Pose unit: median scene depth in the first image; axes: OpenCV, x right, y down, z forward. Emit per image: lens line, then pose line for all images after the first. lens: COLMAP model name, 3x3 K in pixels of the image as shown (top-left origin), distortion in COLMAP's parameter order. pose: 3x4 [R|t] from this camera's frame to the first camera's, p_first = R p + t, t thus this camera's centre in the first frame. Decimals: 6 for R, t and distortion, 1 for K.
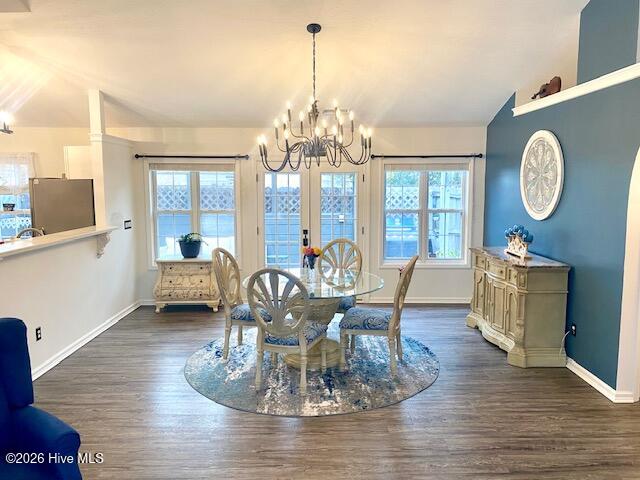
lens RADIAL K [[485.6, 0, 326.7], [0, 485.6, 235.4], [0, 0, 1]] dist [0.027711, -0.025019]
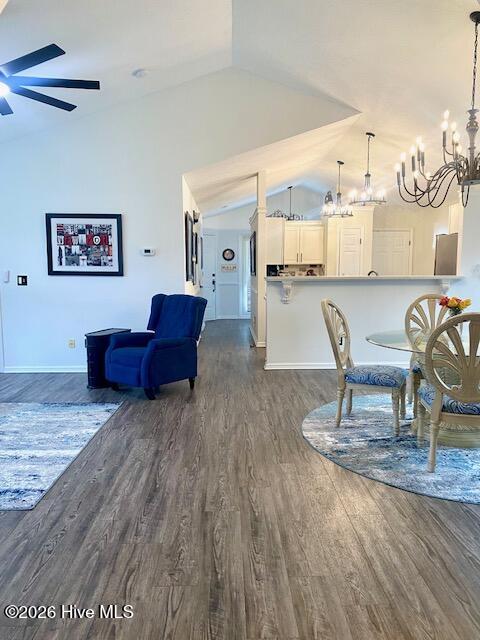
lens RADIAL K [[485.6, 0, 238.9], [0, 485.6, 320.2], [0, 0, 1]] dist [0.027711, -0.025019]
pose [[0.000817, 0.113858, -0.993497, 0.652246], [-0.105235, 0.987990, 0.113141, 0.007057], [0.994447, 0.104458, 0.012789, 0.525863]]
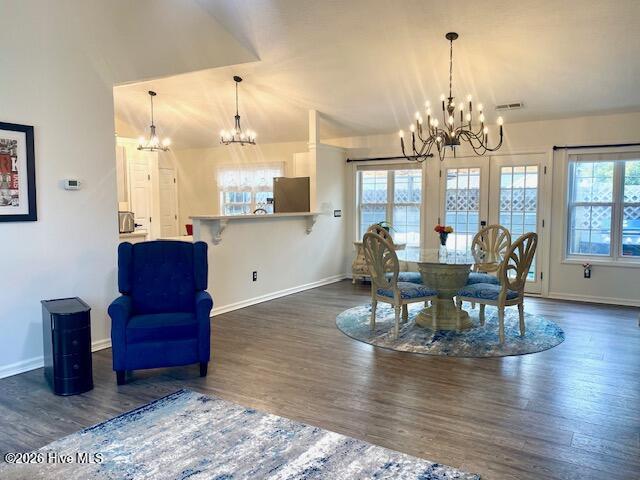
lens RADIAL K [[485.6, 0, 324.7], [0, 485.6, 241.9], [0, 0, 1]] dist [0.027711, -0.025019]
pose [[0.835665, 0.042616, -0.547584, 0.303845], [-0.055585, 0.998429, -0.007123, 0.073030], [0.546420, 0.036390, 0.836720, -0.097066]]
